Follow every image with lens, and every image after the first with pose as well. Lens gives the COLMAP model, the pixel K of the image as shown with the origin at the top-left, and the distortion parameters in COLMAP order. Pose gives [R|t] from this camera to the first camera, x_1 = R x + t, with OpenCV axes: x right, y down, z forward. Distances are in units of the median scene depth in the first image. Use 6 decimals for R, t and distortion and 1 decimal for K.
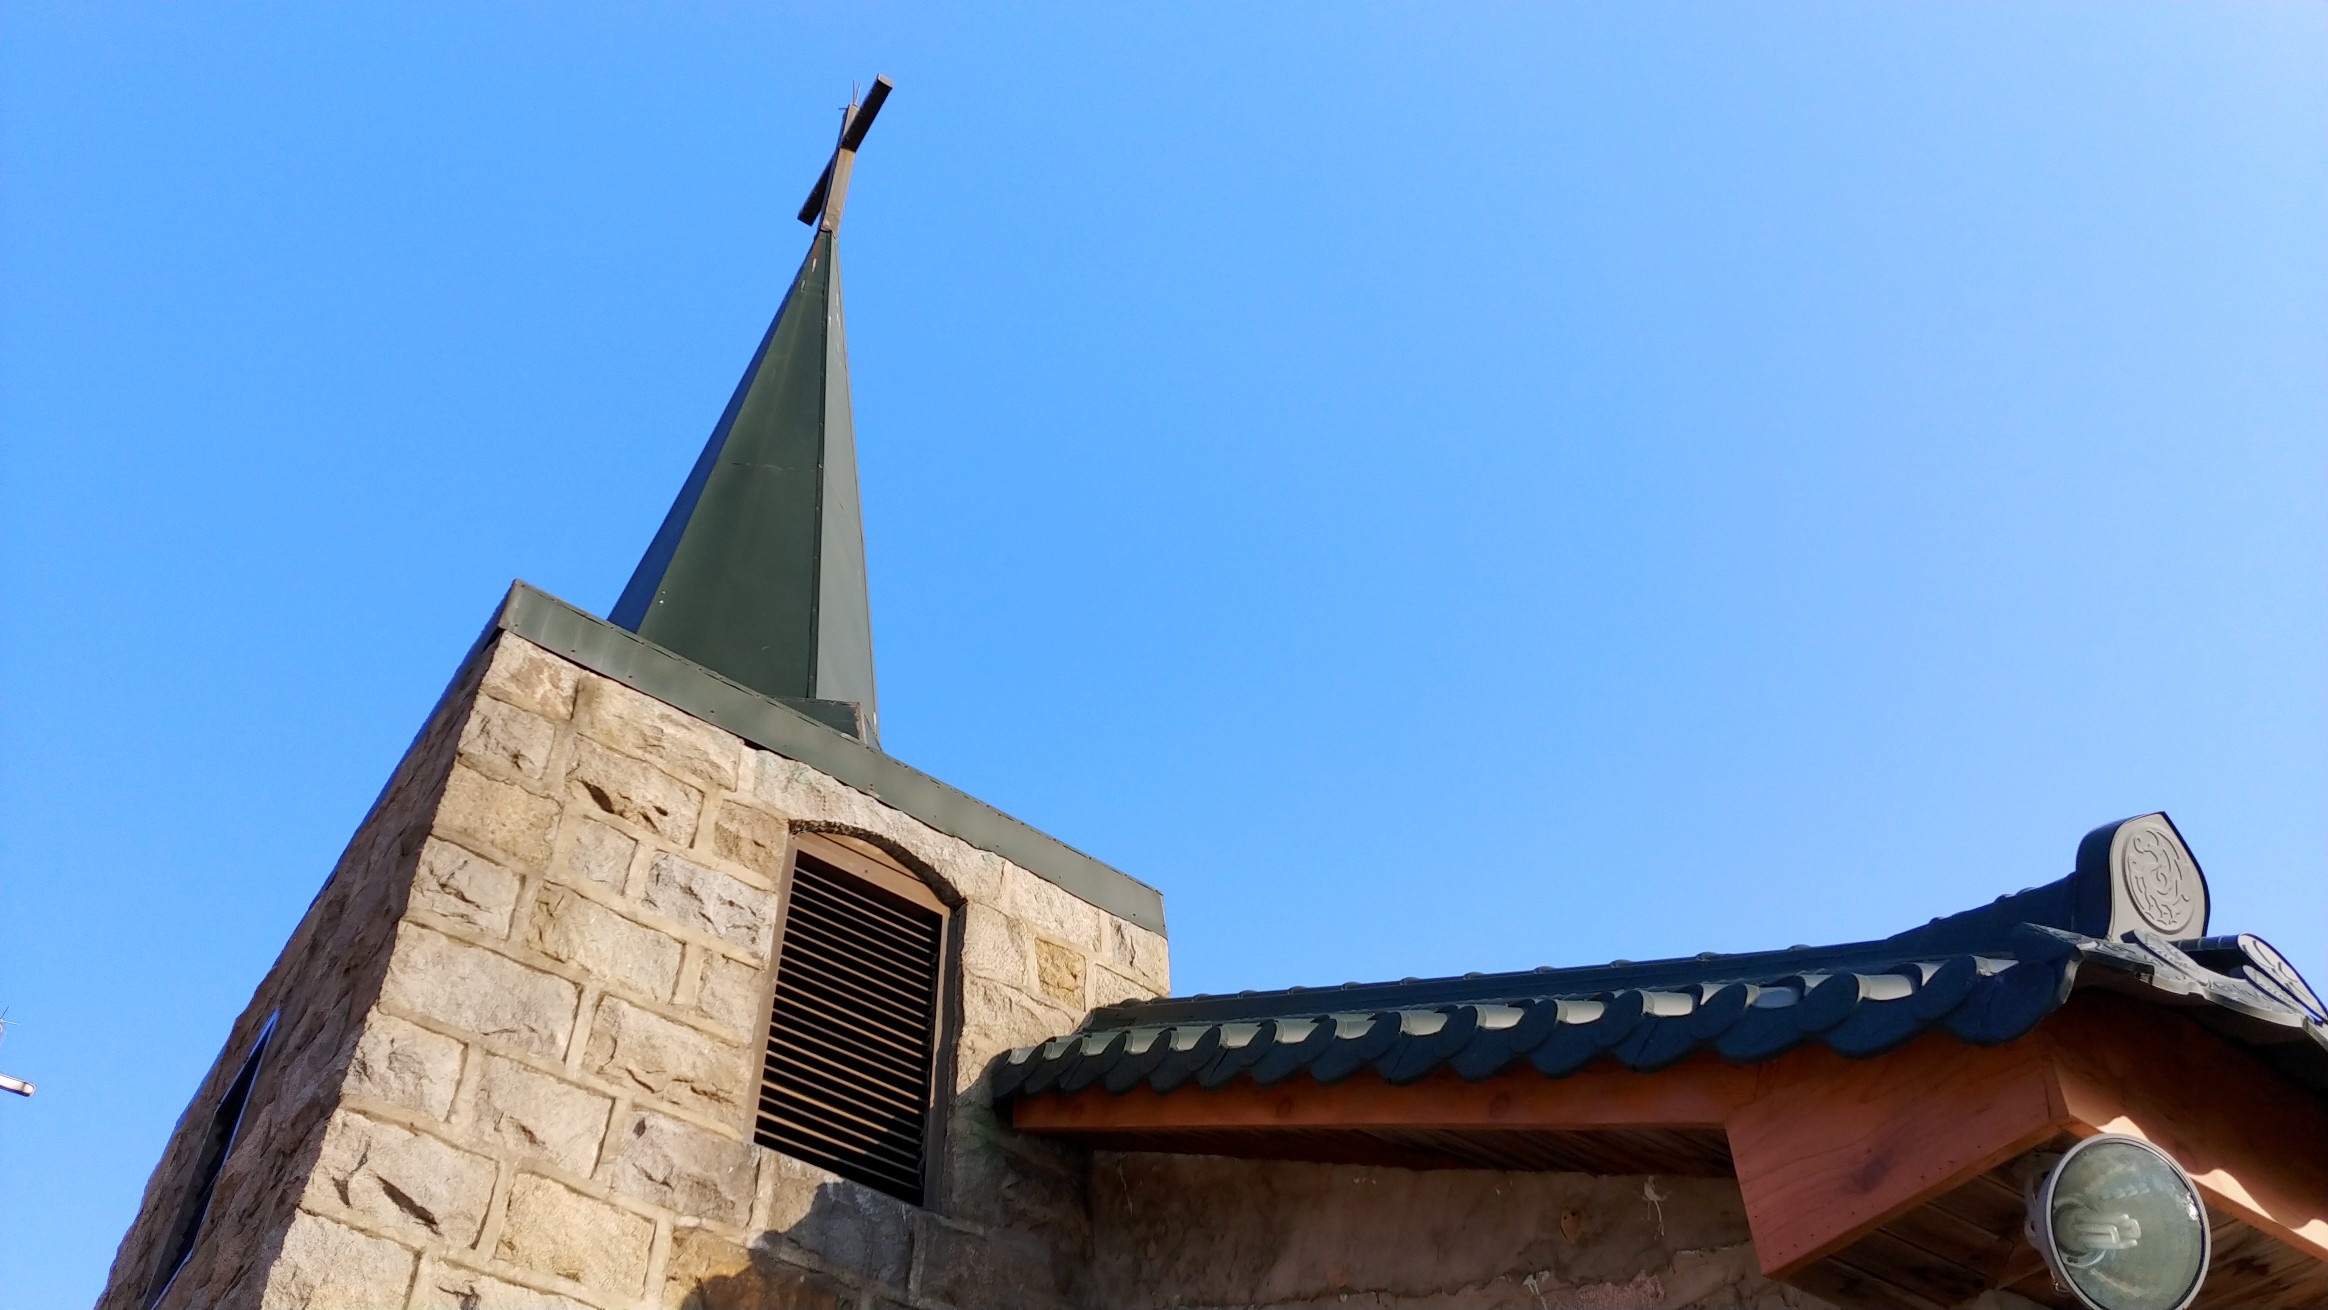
lens RADIAL K [[2066.1, 0, 1153.1], [0, 2066.1, 672.6], [0, 0, 1]] dist [0.167230, -0.479751]
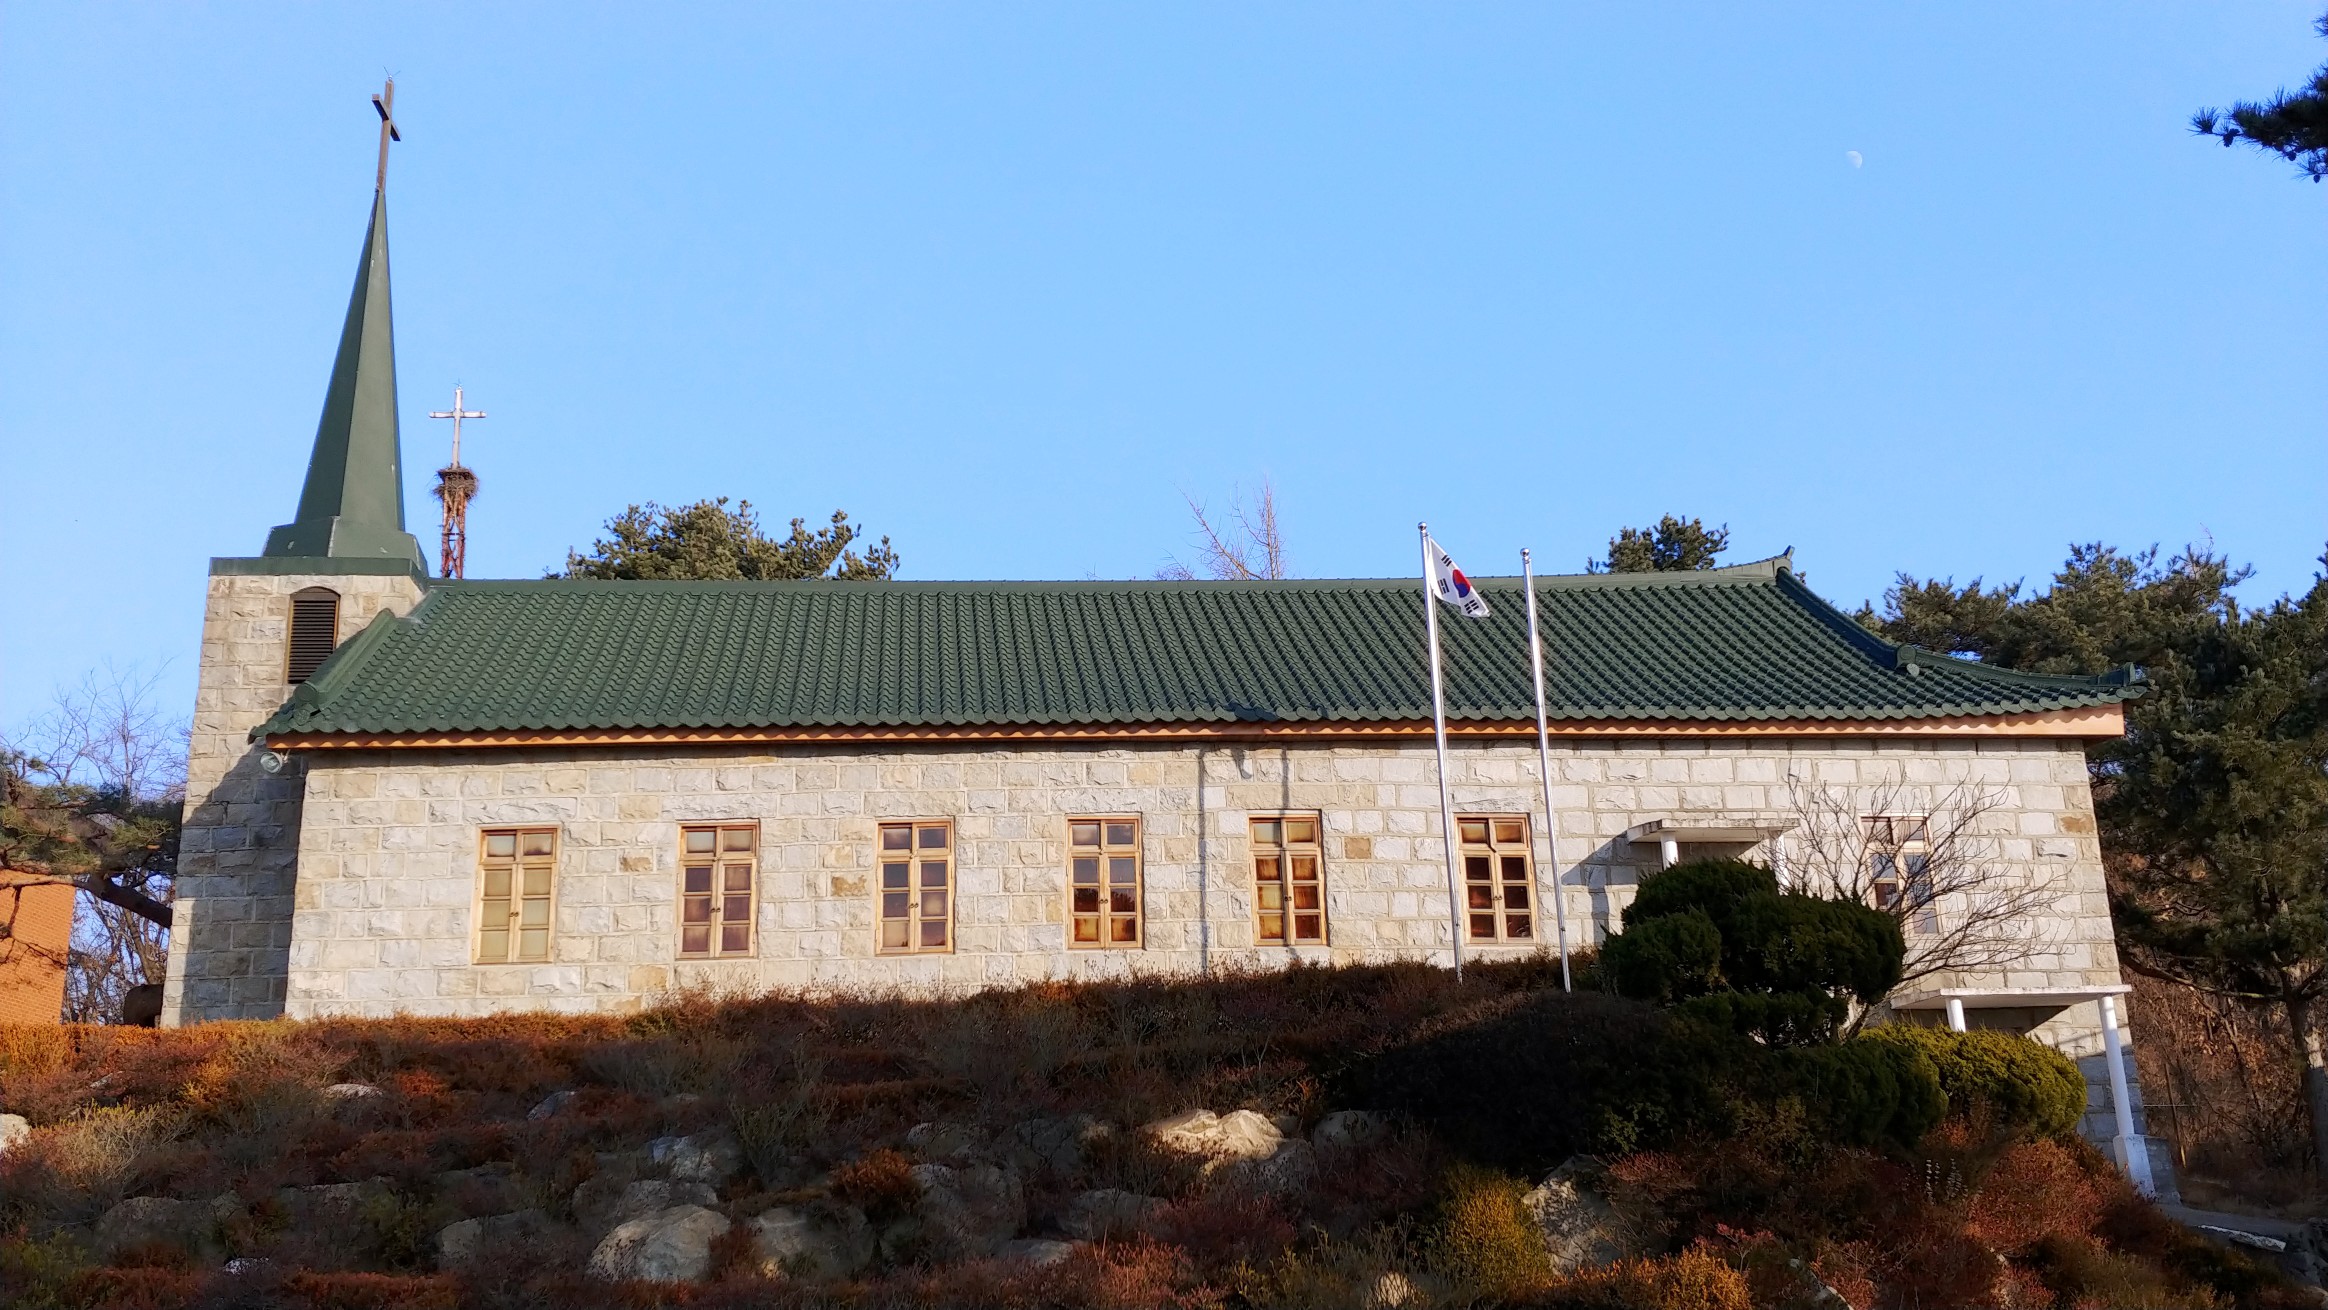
lens RADIAL K [[2047.5, 0, 1164.0], [0, 2047.5, 655.0], [0, 0, 1]] dist [0.164420, -0.423092]
pose [[0.879414, -0.138525, -0.455458, 3.590228], [0.374301, 0.792368, 0.481718, -1.308648], [0.294160, -0.594108, 0.748669, -1.845560]]
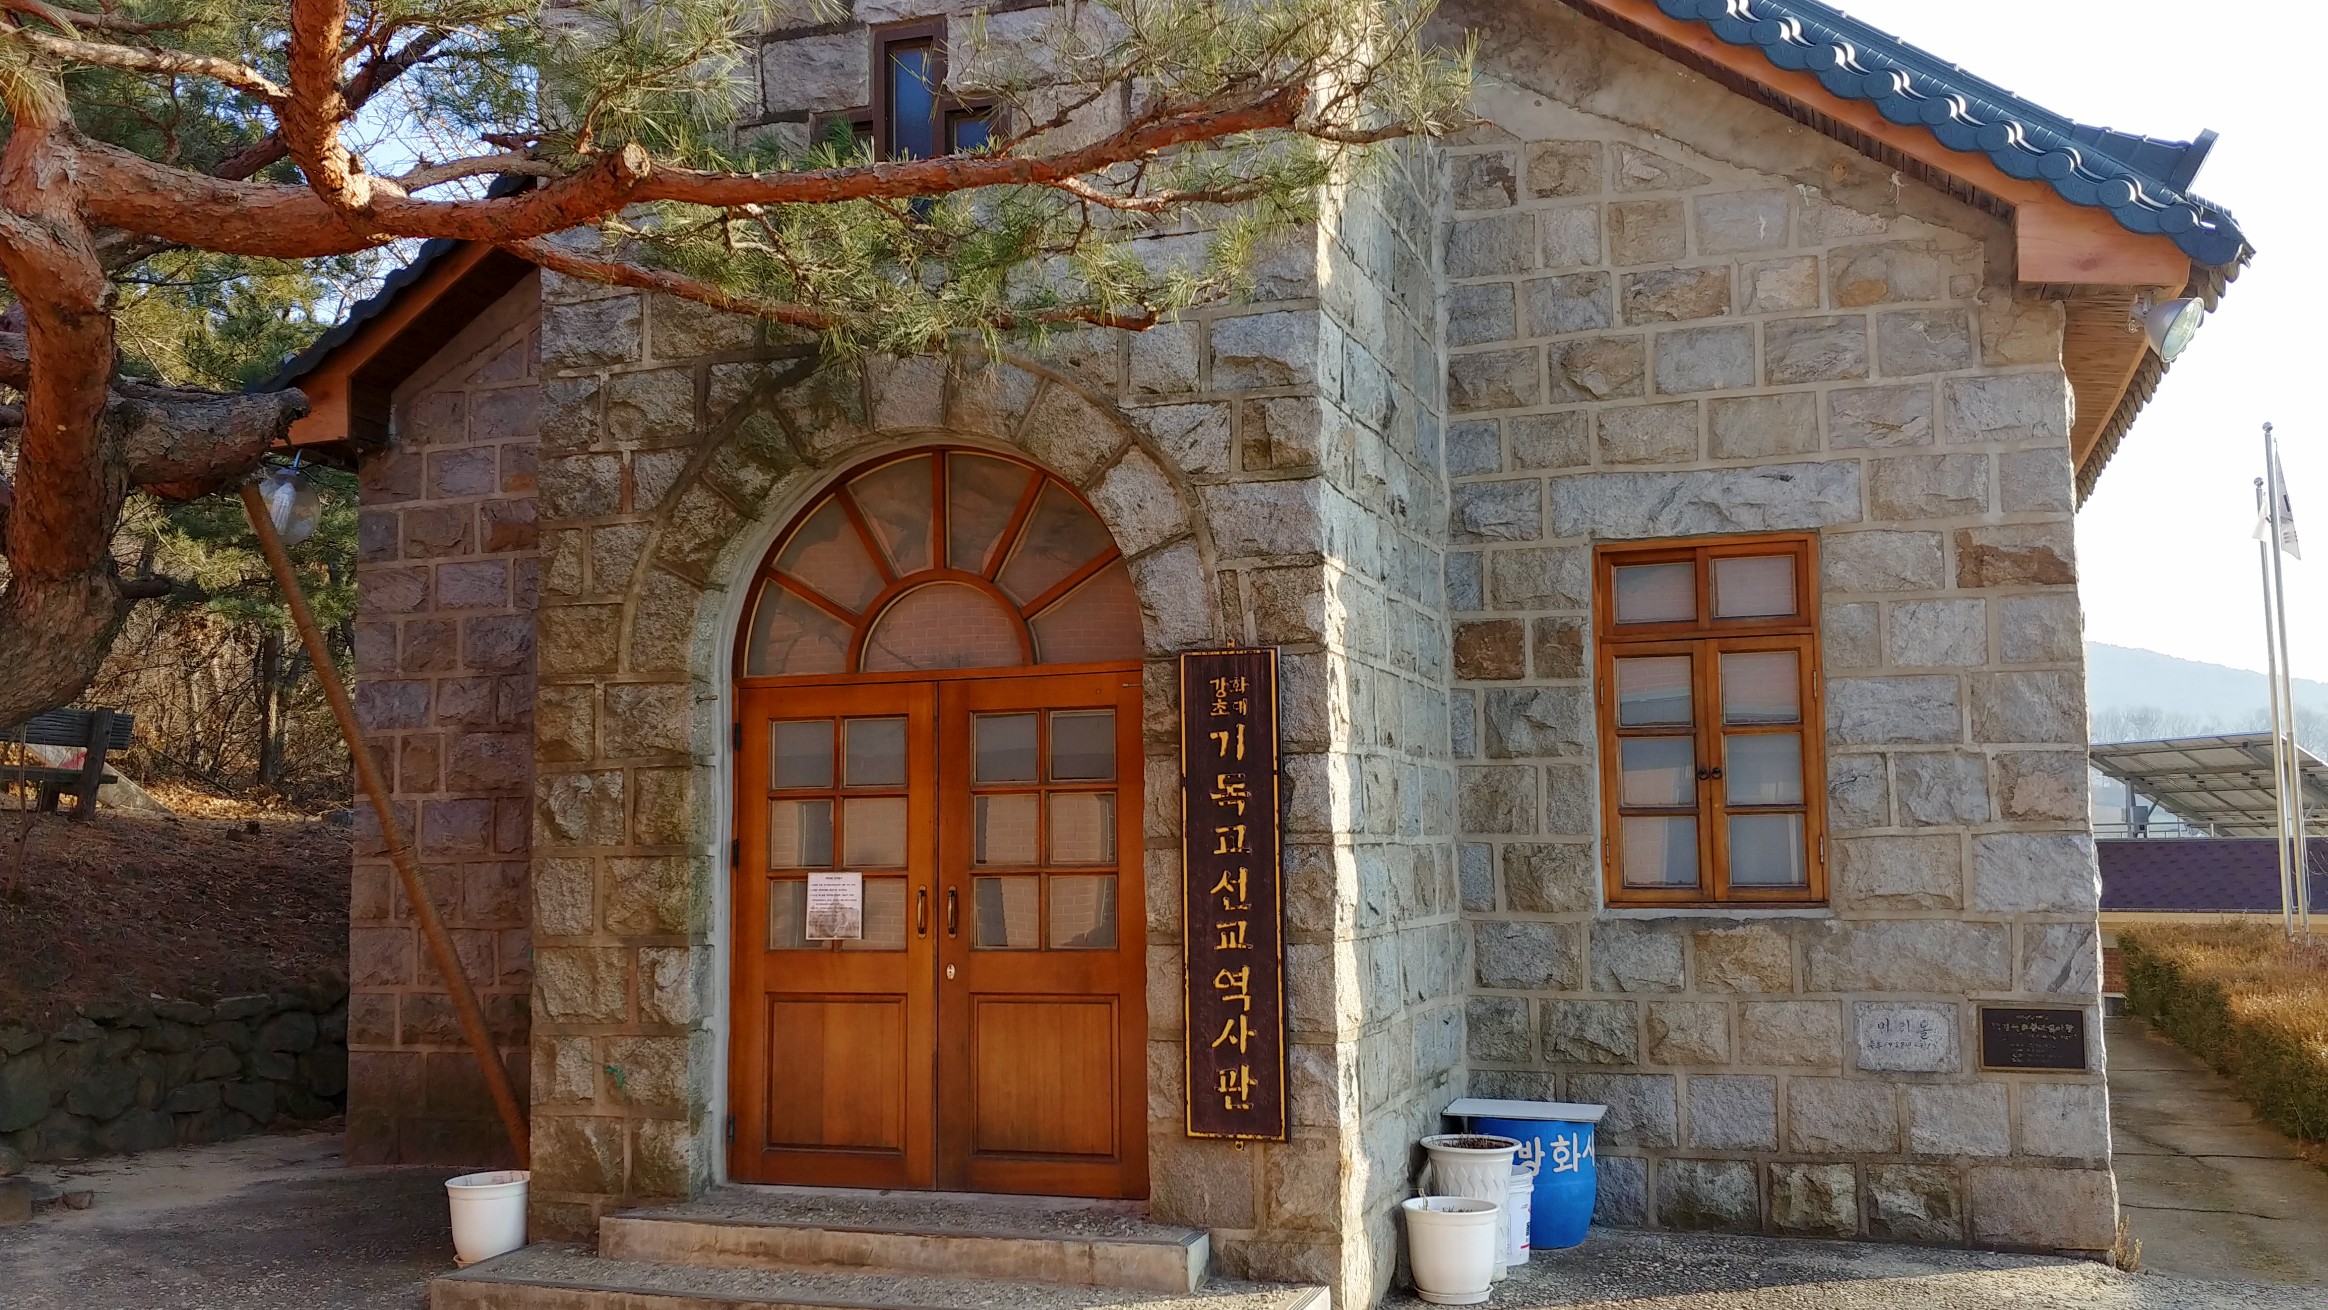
lens RADIAL K [[2066.1, 0, 1153.1], [0, 2066.1, 672.6], [0, 0, 1]] dist [0.167230, -0.479751]
pose [[0.798385, 0.073283, 0.597672, -1.129038], [-0.473200, 0.690173, 0.547488, -0.147572], [-0.372375, -0.719924, 0.585701, -0.213759]]
